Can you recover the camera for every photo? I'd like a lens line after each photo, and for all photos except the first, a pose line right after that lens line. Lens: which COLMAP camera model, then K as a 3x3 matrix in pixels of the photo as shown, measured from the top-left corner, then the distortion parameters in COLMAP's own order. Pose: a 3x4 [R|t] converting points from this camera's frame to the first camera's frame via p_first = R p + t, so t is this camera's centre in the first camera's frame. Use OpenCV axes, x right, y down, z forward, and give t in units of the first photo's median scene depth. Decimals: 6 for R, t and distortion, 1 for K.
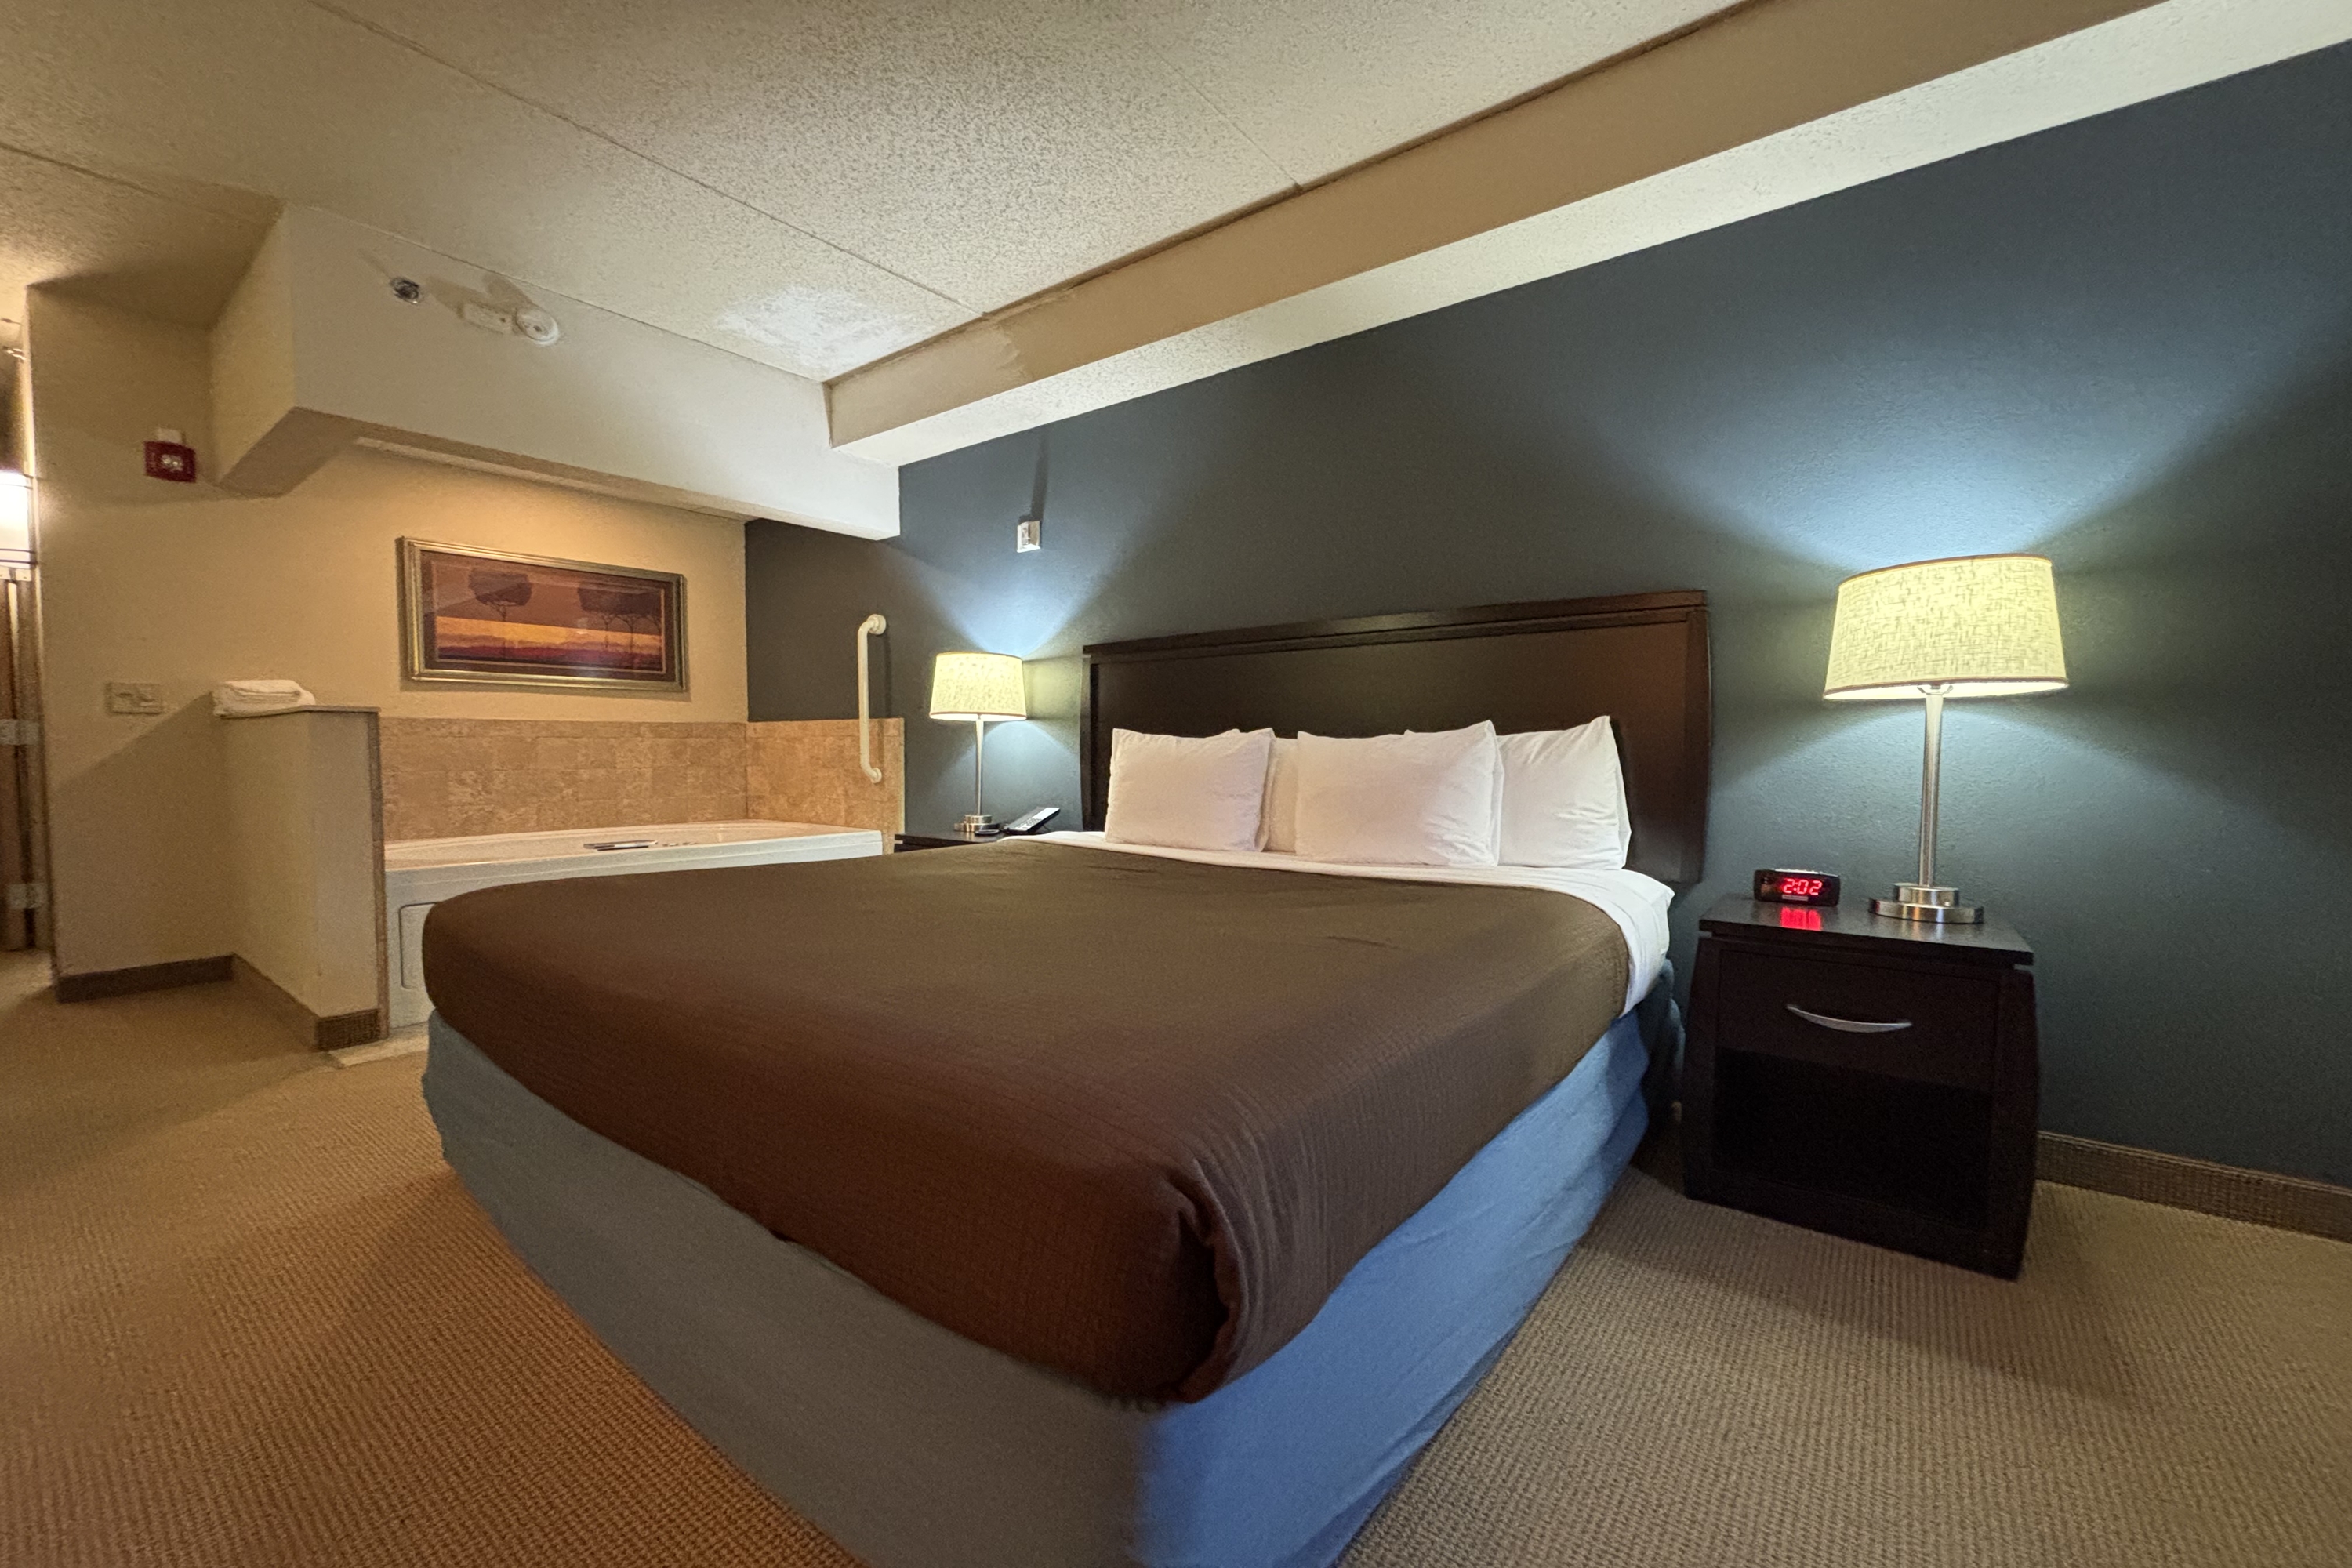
lens RADIAL K [[933.5, 0, 1159.4], [0, 933.5, 786.4], [0, 0, 1]] dist [-0.000392, 0.001009]
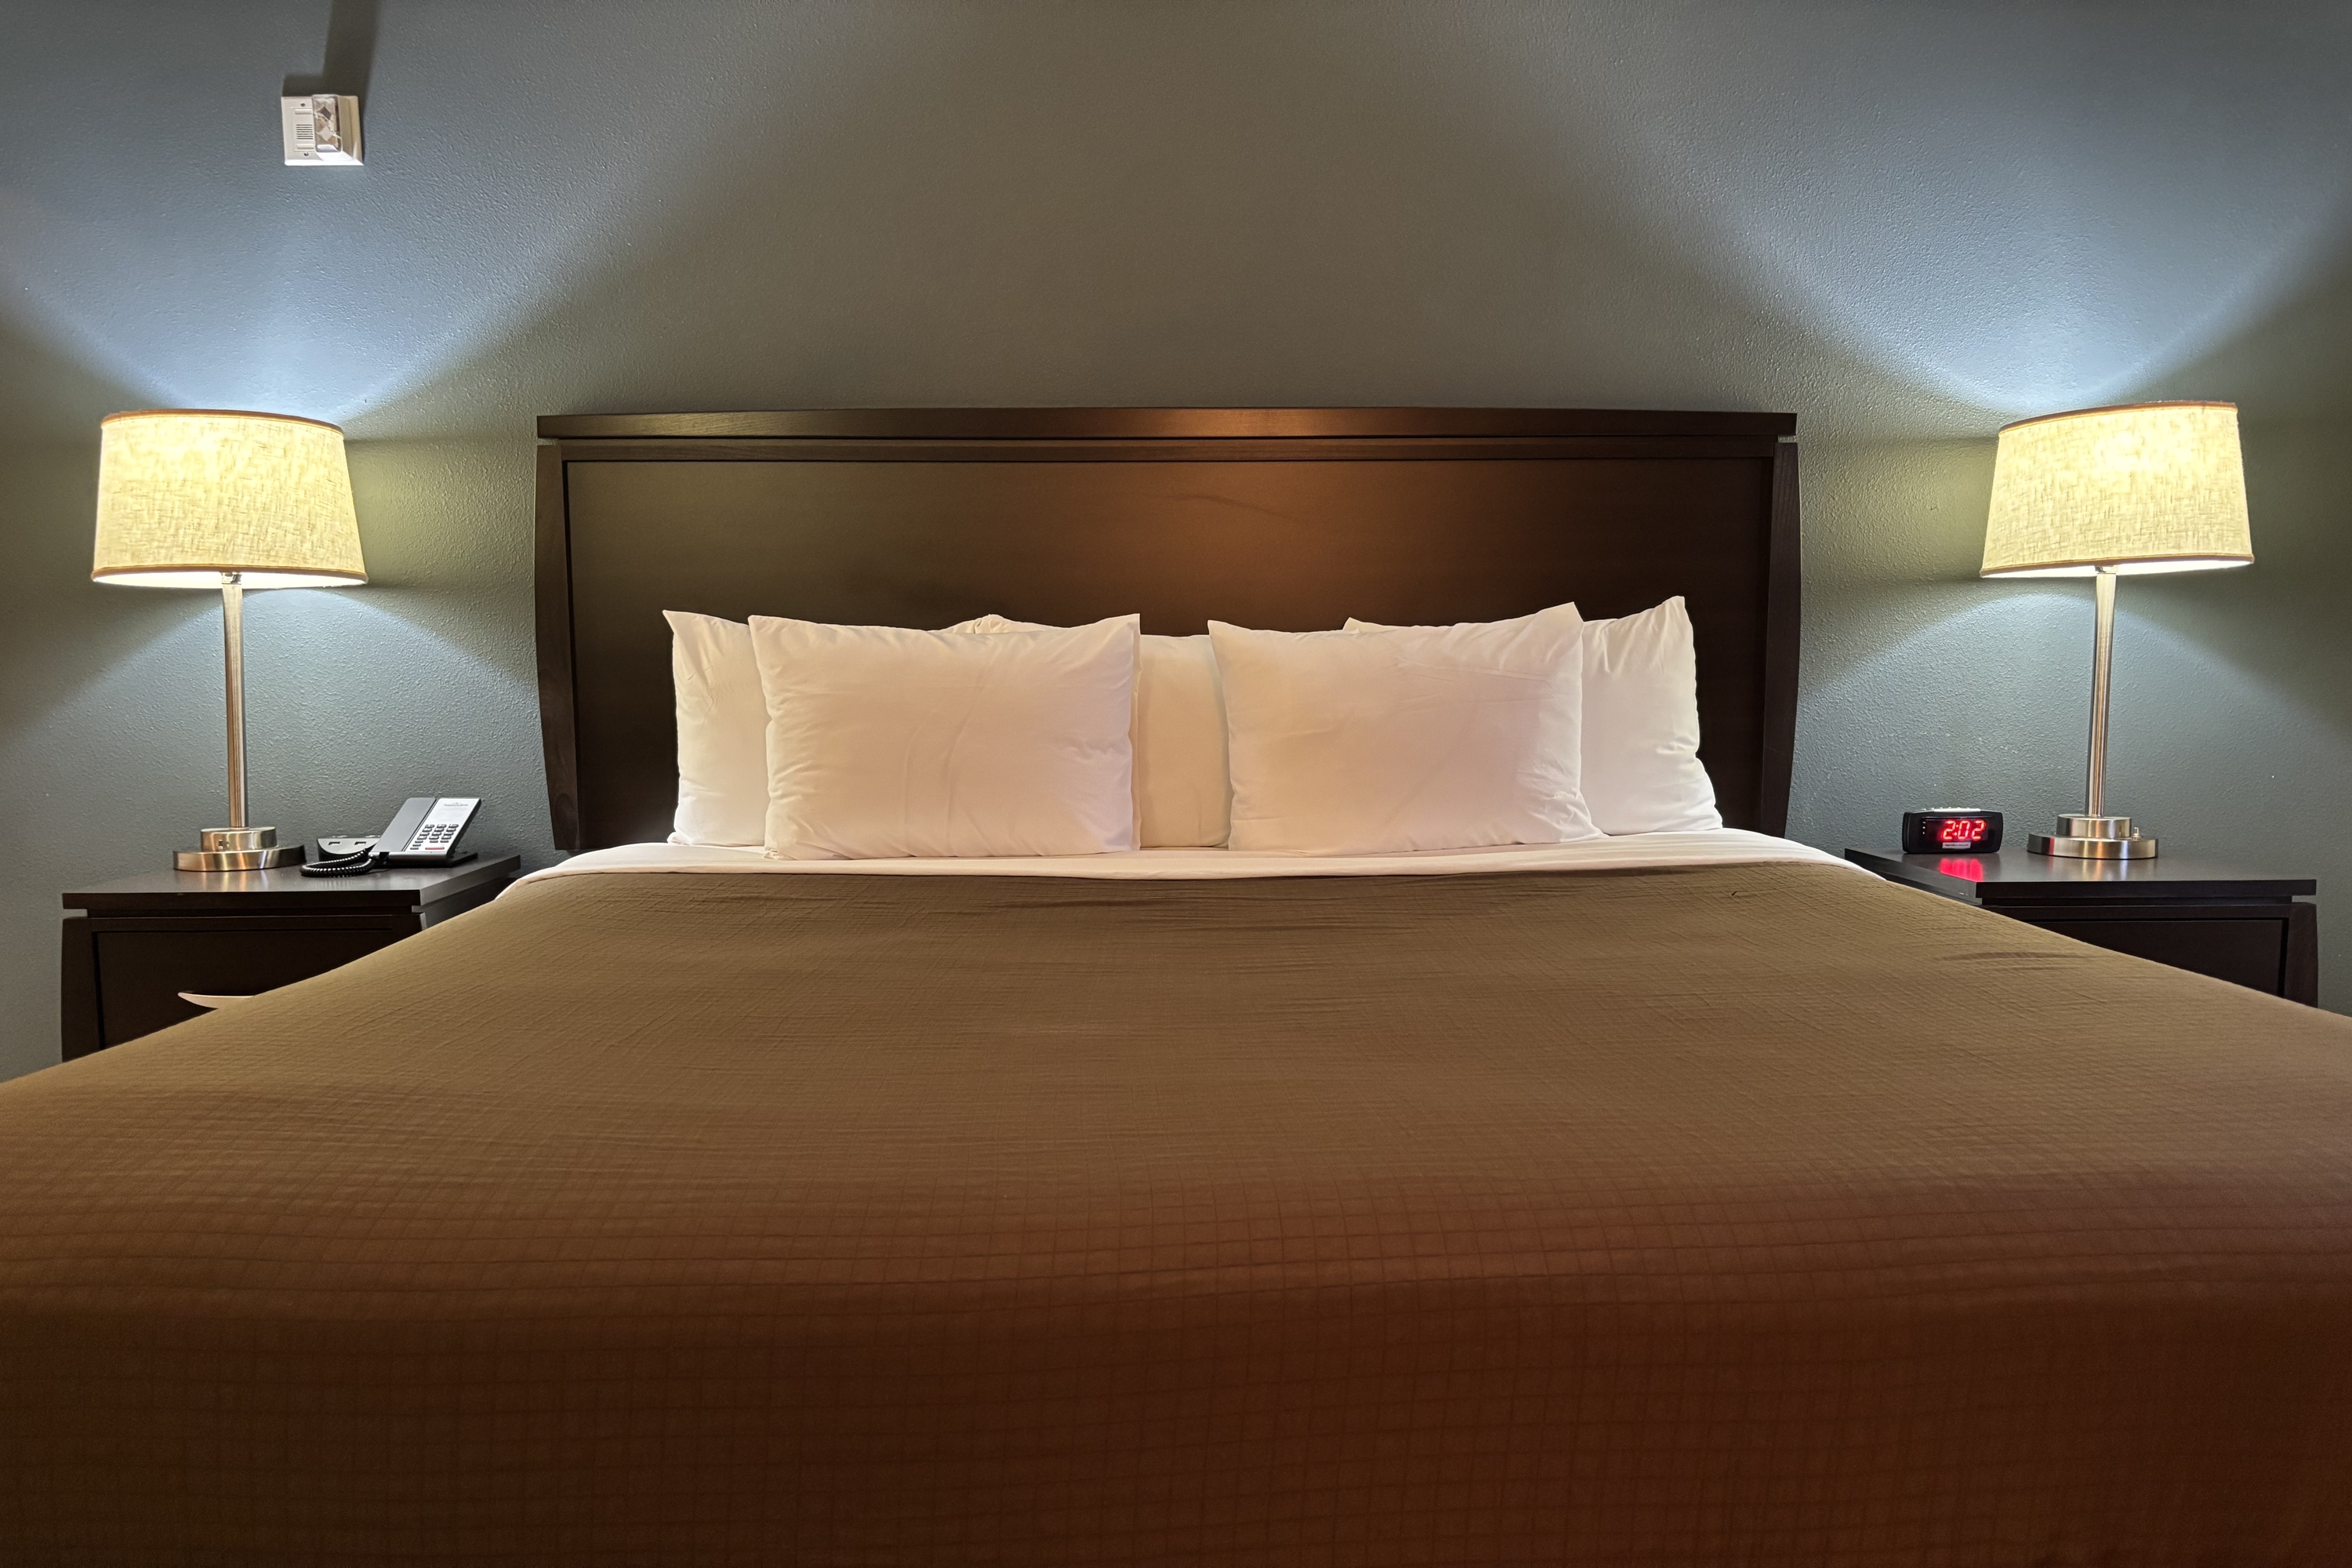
lens RADIAL K [[1787.2, 0, 1177.8], [0, 1787.2, 828.7], [0, 0, 1]] dist [0.039228, -0.001985]
pose [[0.768745, -0.075020, 0.635140, -0.401809], [0.035932, 0.996594, 0.074224, -0.012911], [-0.638545, -0.034237, 0.768822, 0.166334]]
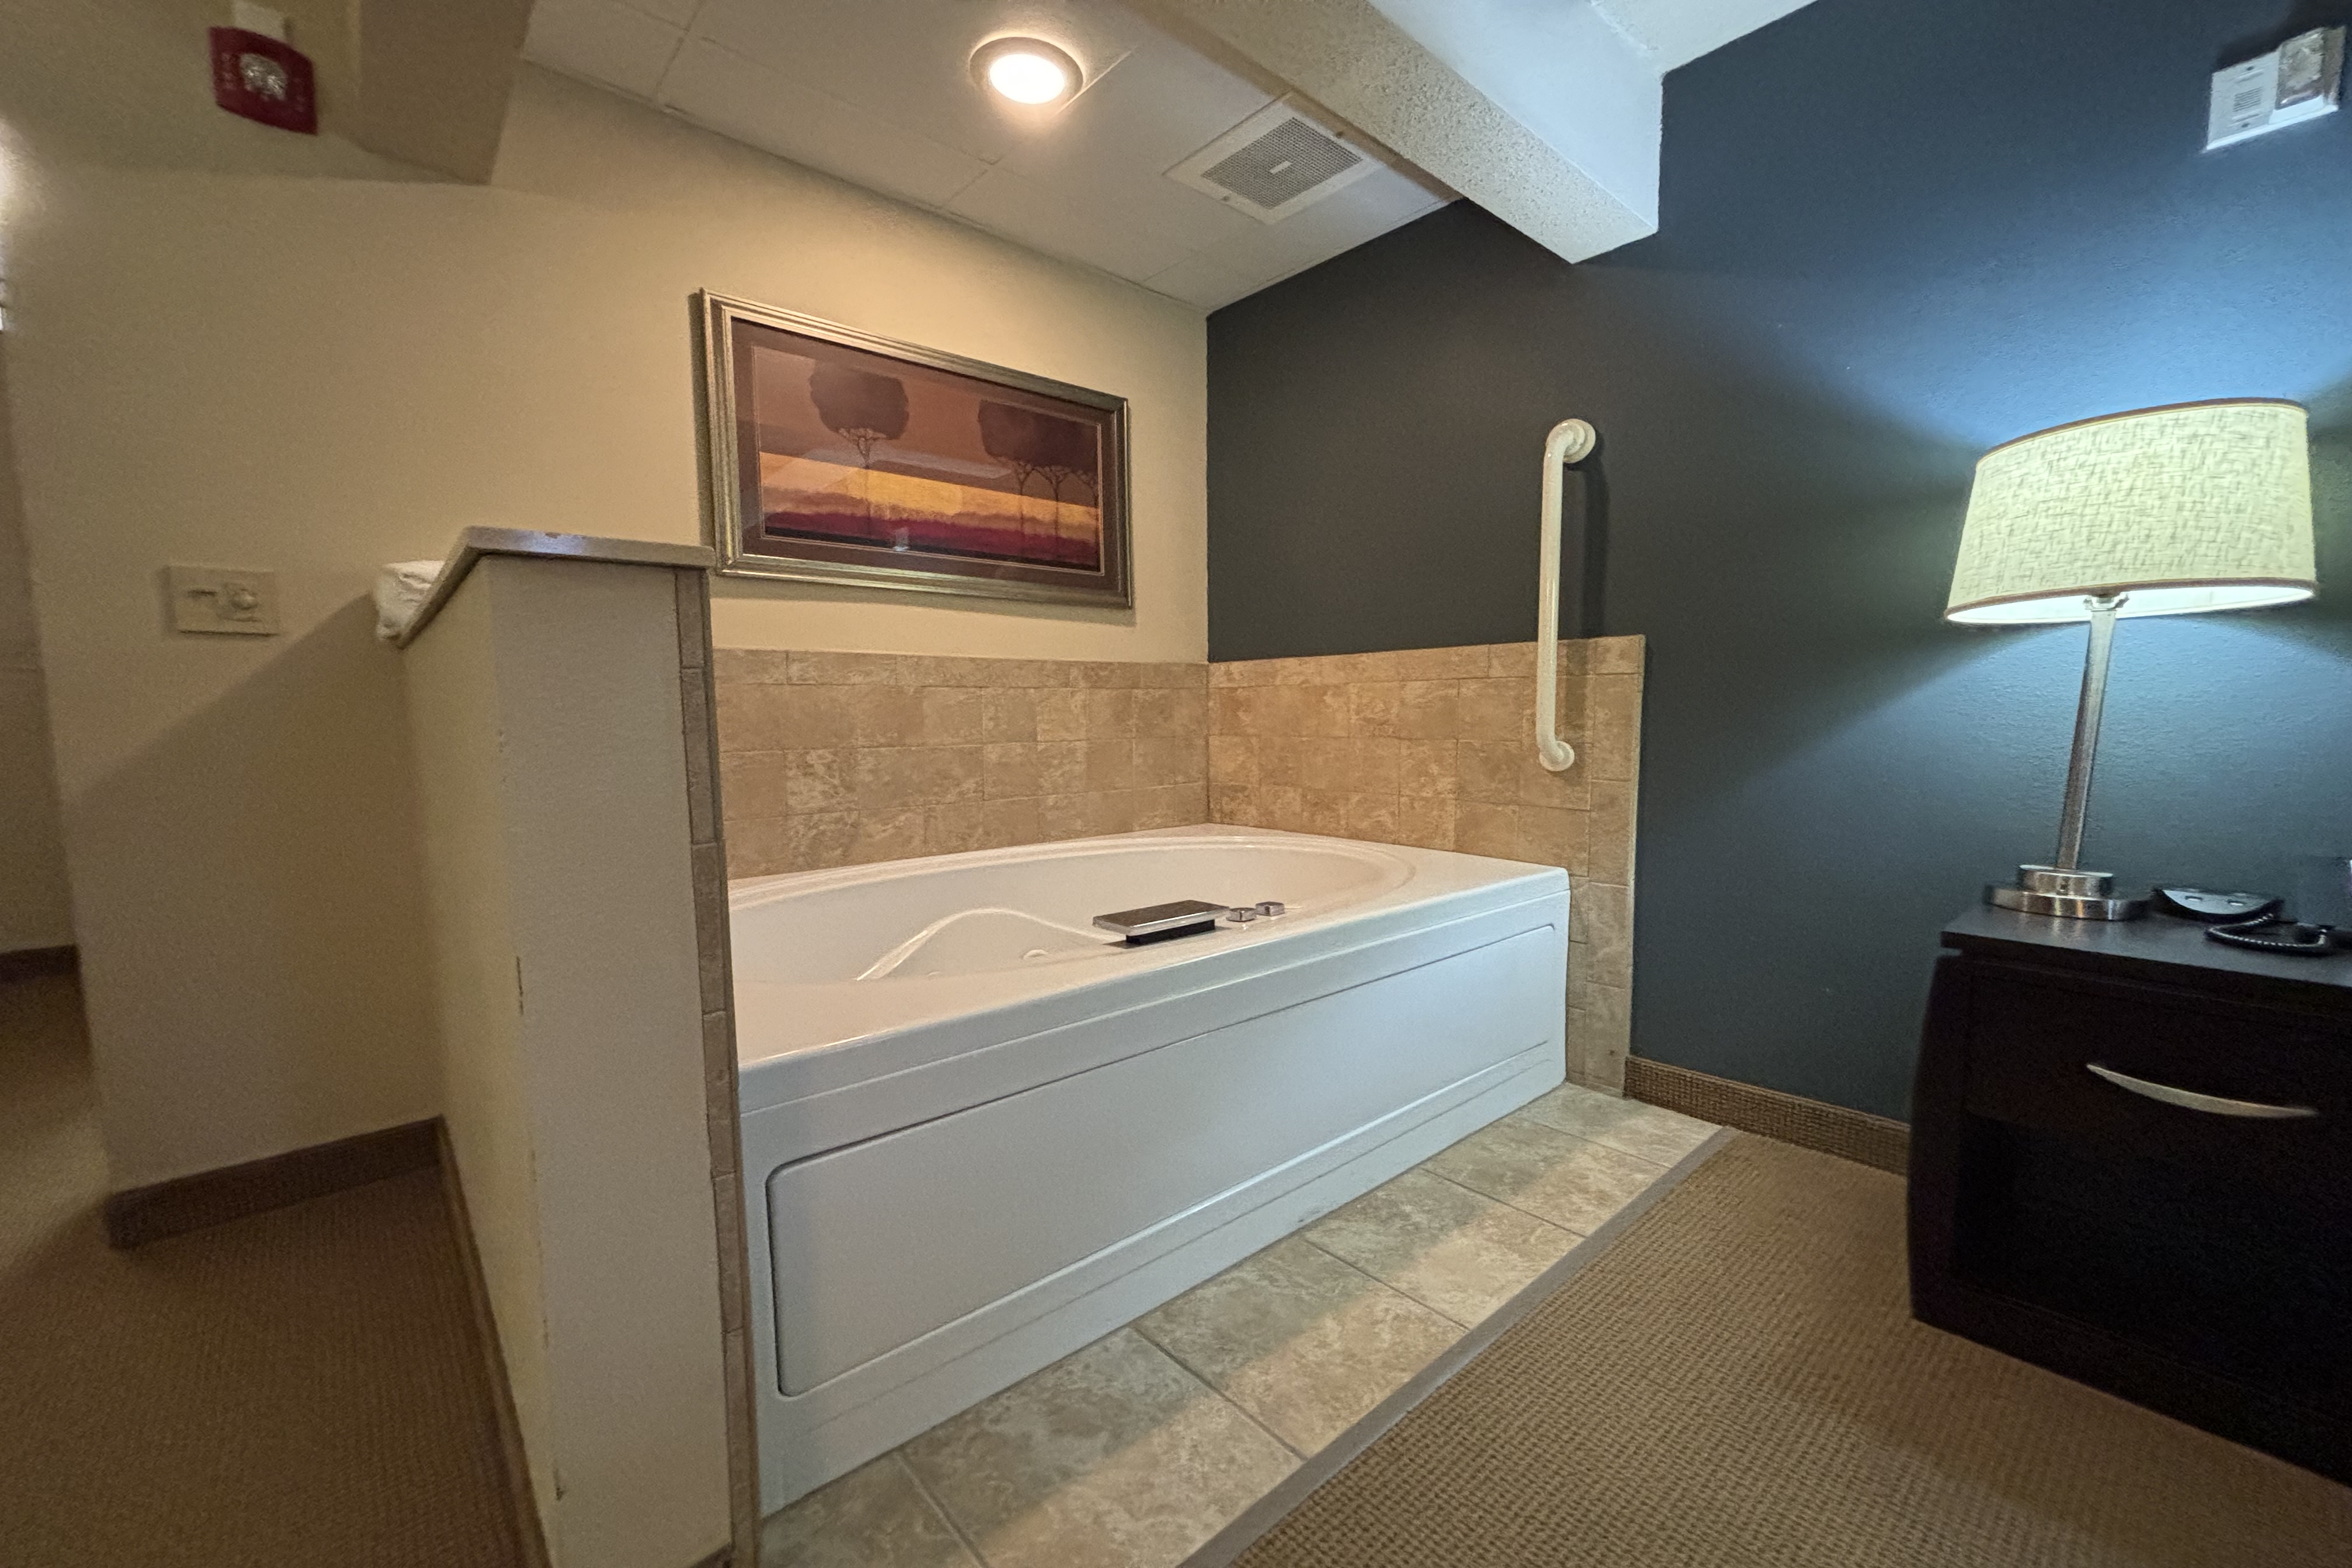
lens RADIAL K [[933.5, 0, 1165.8], [0, 933.5, 801.3], [0, 0, 1]] dist [-0.000392, 0.001009]
pose [[0.981187, 0.011274, -0.192728, -0.511270], [-0.000363, 0.998399, 0.056557, -0.019974], [0.193058, -0.055423, 0.979621, 0.592341]]
